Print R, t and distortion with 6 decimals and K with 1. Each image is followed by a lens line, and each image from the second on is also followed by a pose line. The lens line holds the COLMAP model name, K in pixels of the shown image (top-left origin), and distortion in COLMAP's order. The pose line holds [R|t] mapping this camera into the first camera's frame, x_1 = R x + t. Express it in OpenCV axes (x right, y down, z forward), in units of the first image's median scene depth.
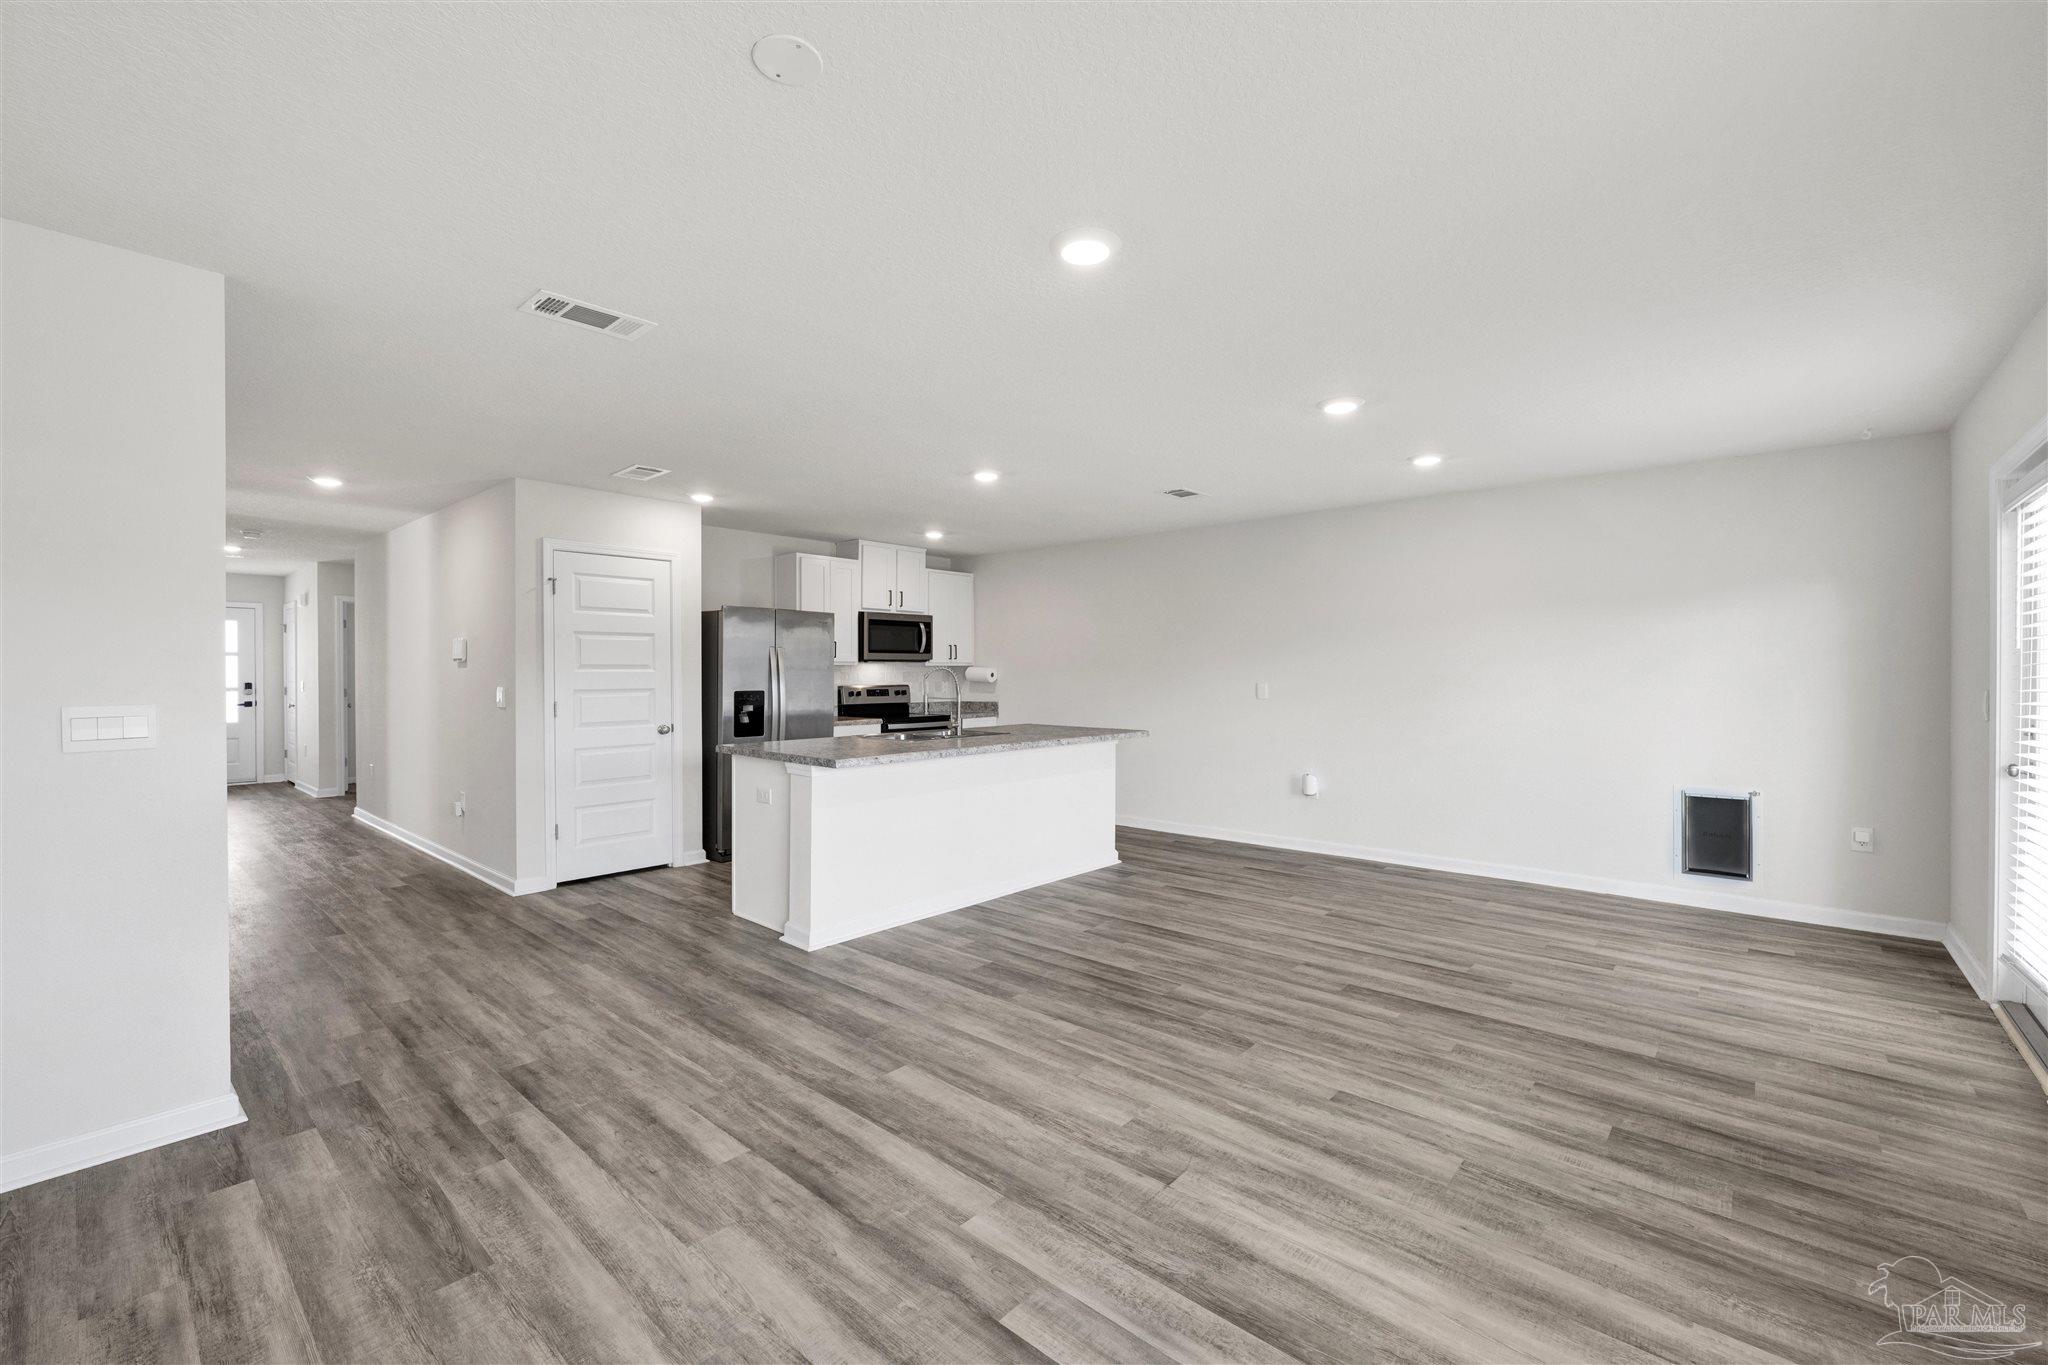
lens RADIAL K [[841.3, 0, 1015.6], [0, 841.3, 670.6], [0, 0, 1]] dist [-0.000974, -0.000623]
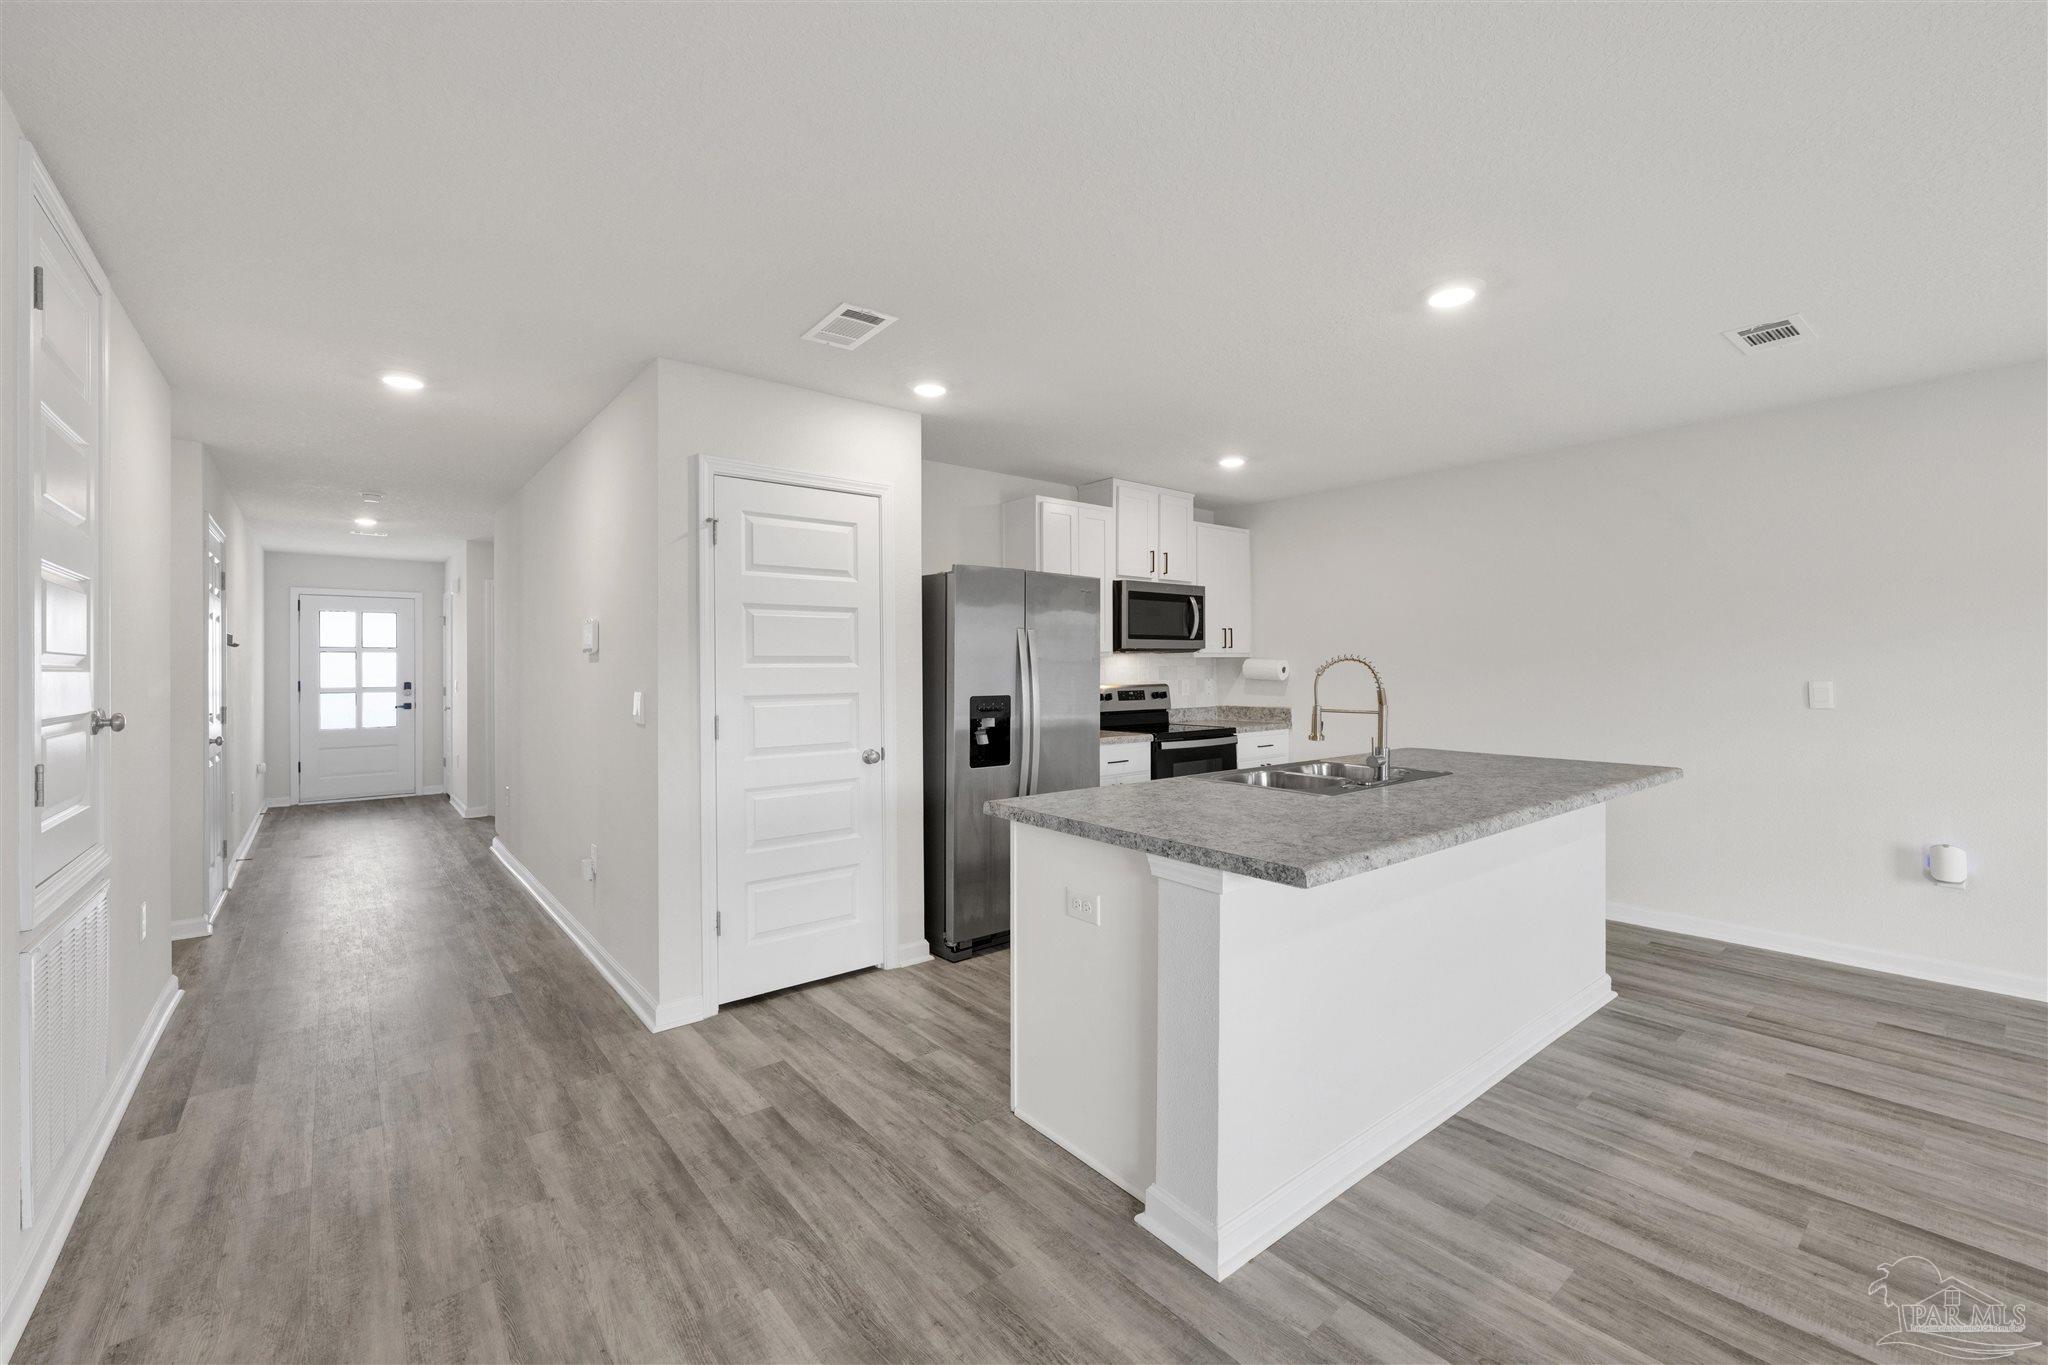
lens RADIAL K [[841.3, 0, 1015.6], [0, 841.3, 670.6], [0, 0, 1]] dist [-0.000974, -0.000623]
pose [[0.988073, -0.001149, -0.153982, -0.226896], [0.002719, 0.999946, 0.009990, -0.002790], [0.153962, -0.010290, 0.988023, 0.411921]]
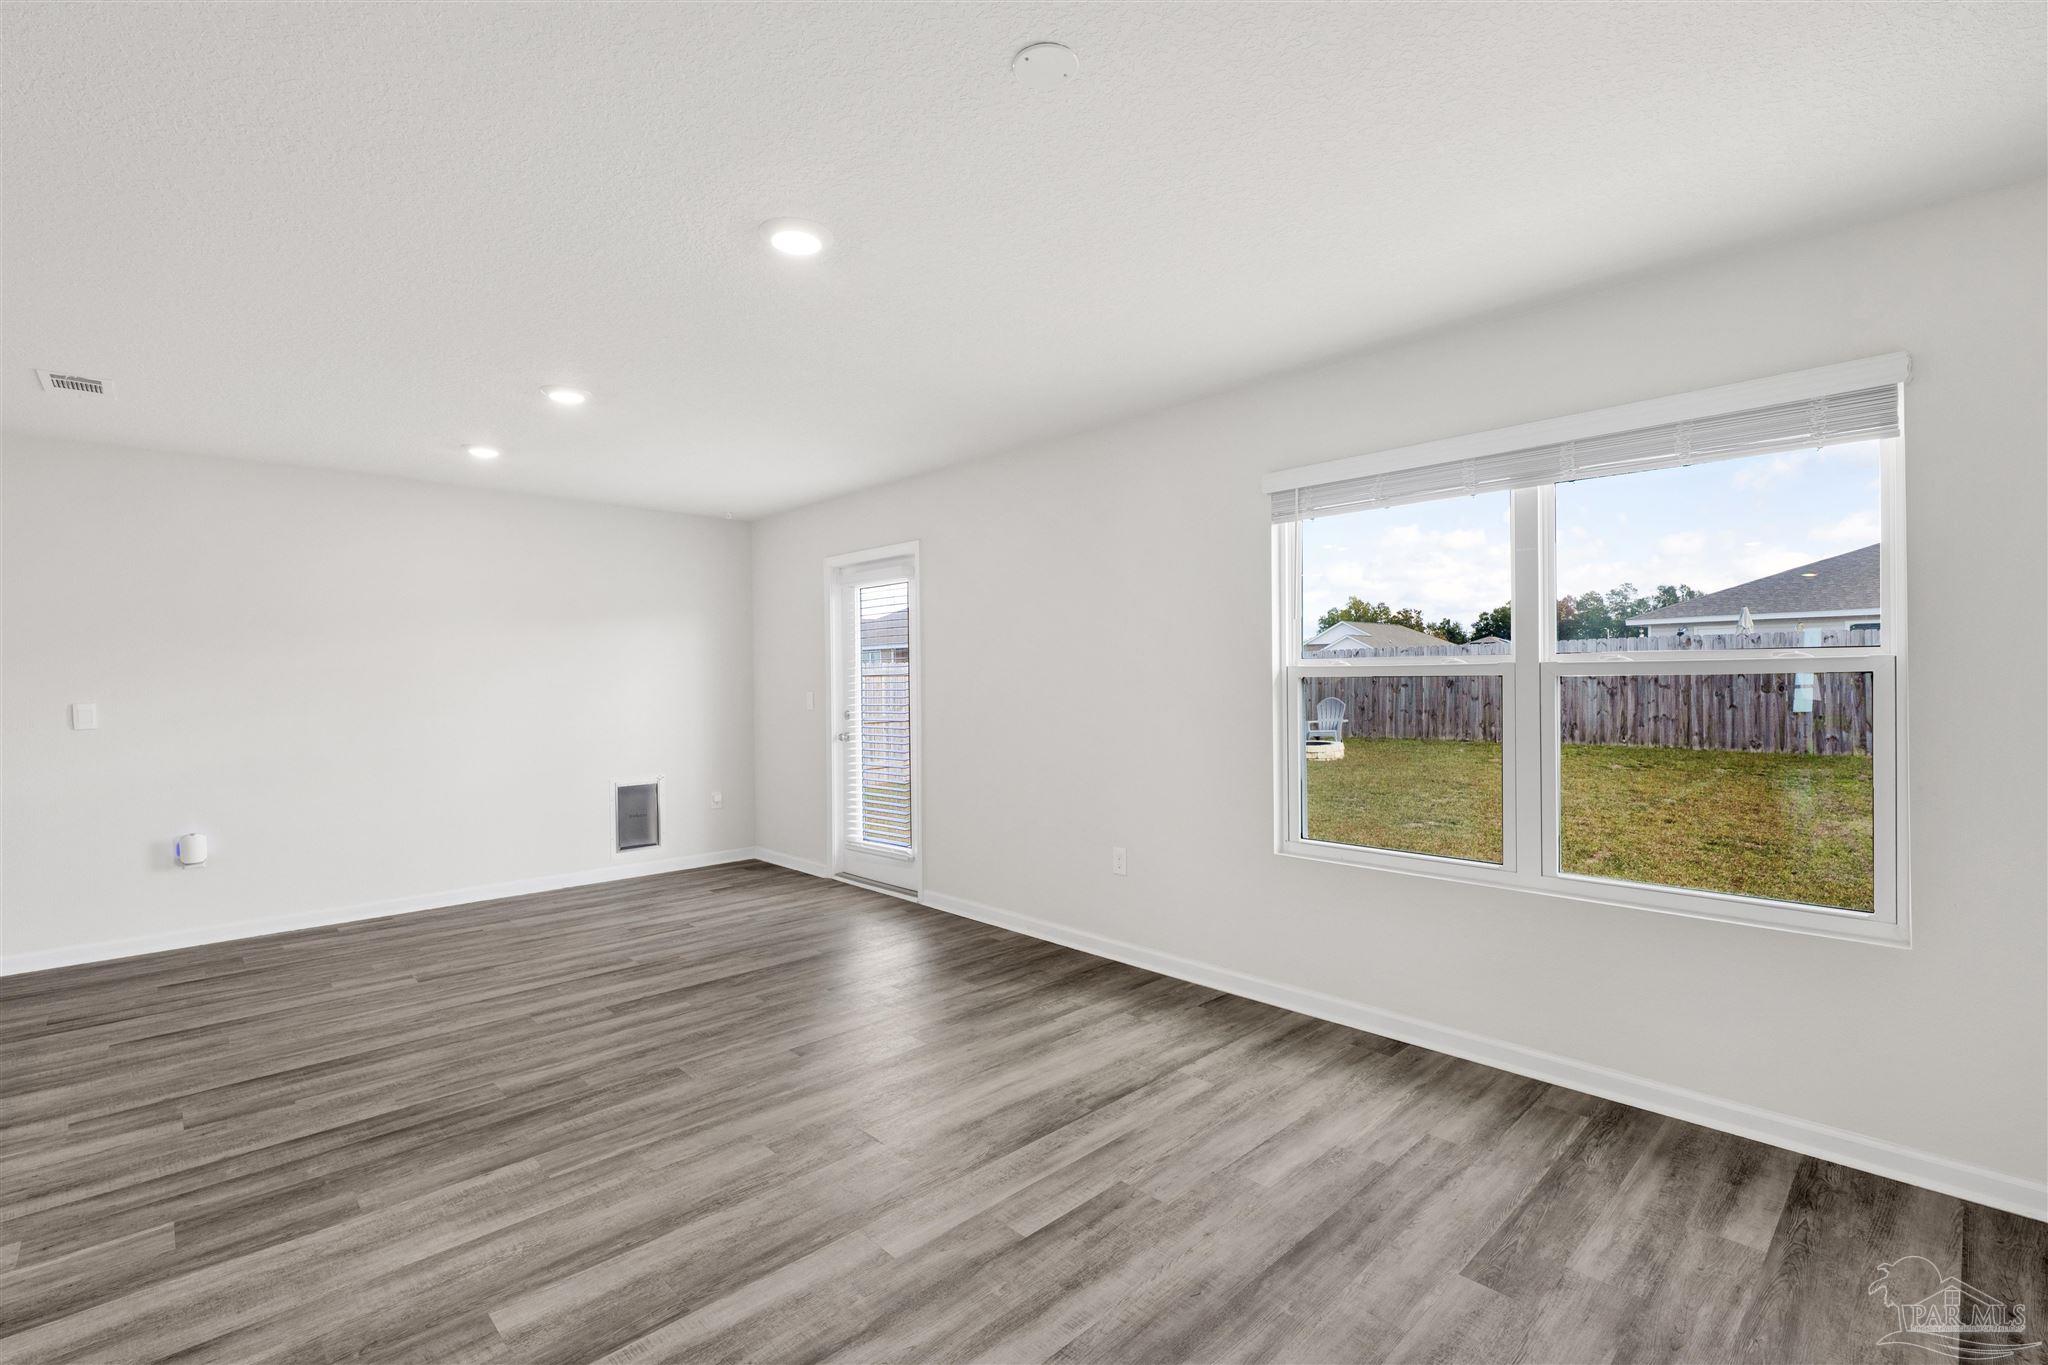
lens RADIAL K [[923.9, 0, 1024.0], [0, 923.9, 682.5], [0, 0, 1]] dist [0.000008, 0.000435]
pose [[0.073719, -0.003578, 0.997273, -0.437782], [0.006369, 0.999975, 0.003117, -0.002005], [-0.997259, 0.006122, 0.073740, 0.302197]]
